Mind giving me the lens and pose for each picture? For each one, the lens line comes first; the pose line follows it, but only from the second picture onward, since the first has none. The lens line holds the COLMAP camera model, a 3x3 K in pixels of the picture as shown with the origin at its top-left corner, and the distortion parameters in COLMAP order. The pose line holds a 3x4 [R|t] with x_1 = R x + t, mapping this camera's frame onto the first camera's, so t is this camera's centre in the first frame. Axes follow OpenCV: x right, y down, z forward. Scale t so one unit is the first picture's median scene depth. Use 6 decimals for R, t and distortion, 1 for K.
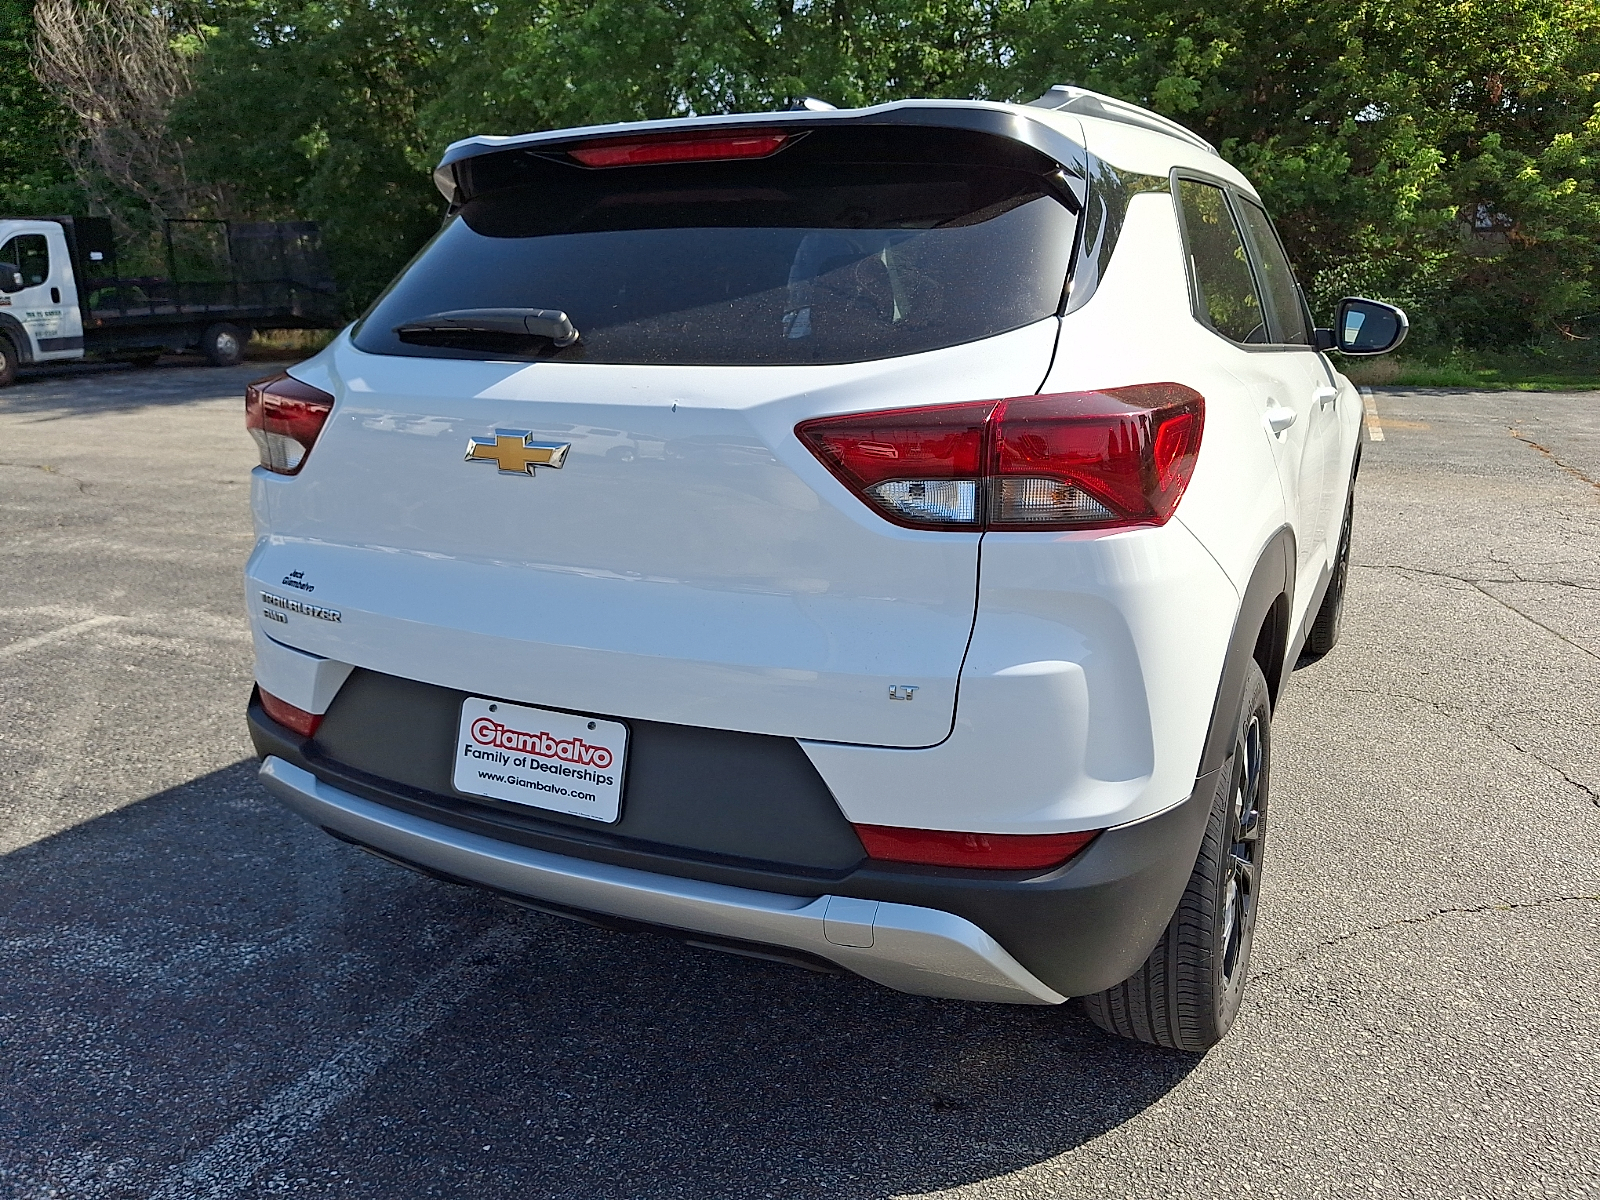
lens RADIAL K [[1195.0, 0, 867.9], [0, 1195.0, 594.3], [0, 0, 1]] dist [-0.009483, 0.002900]
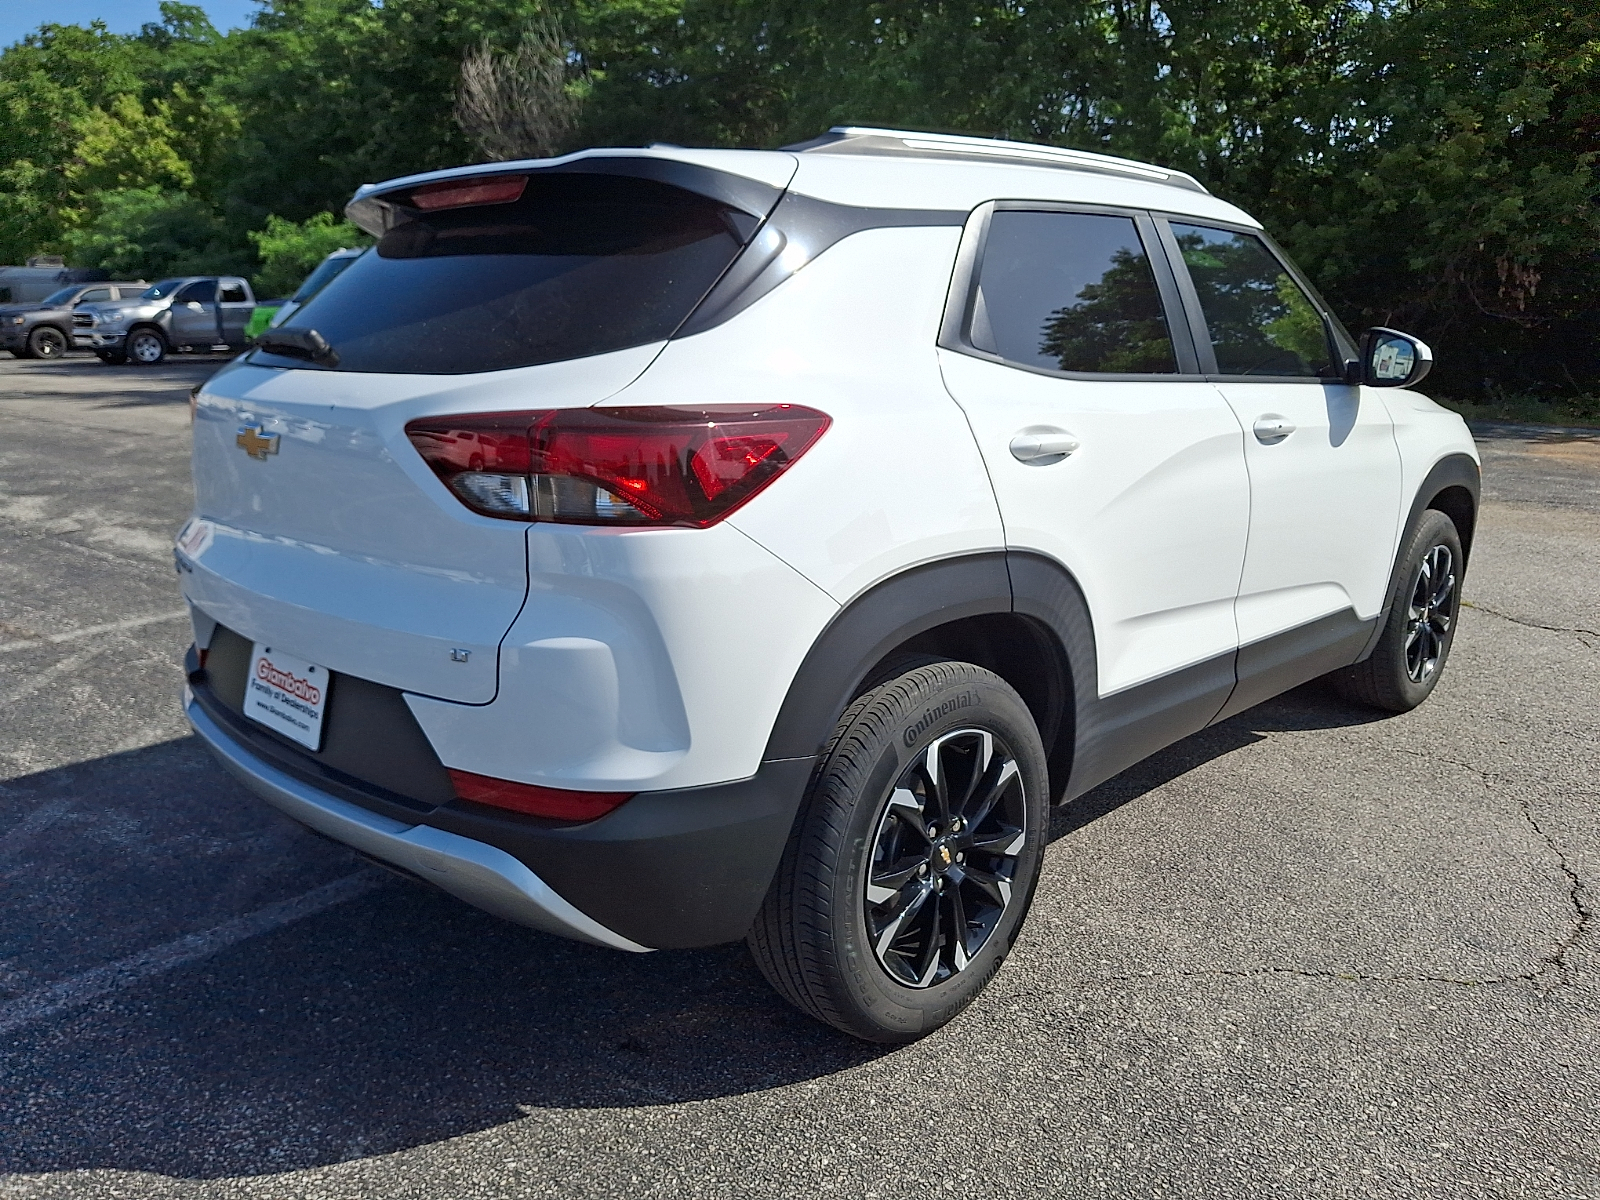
lens RADIAL K [[1195.0, 0, 864.9], [0, 1195.0, 609.8], [0, 0, 1]] dist [-0.009483, 0.002900]
pose [[0.961432, 0.076243, -0.264262, 0.482362], [-0.078100, 0.996939, 0.003491, 0.001625], [0.263720, 0.017282, 0.964445, -0.014377]]
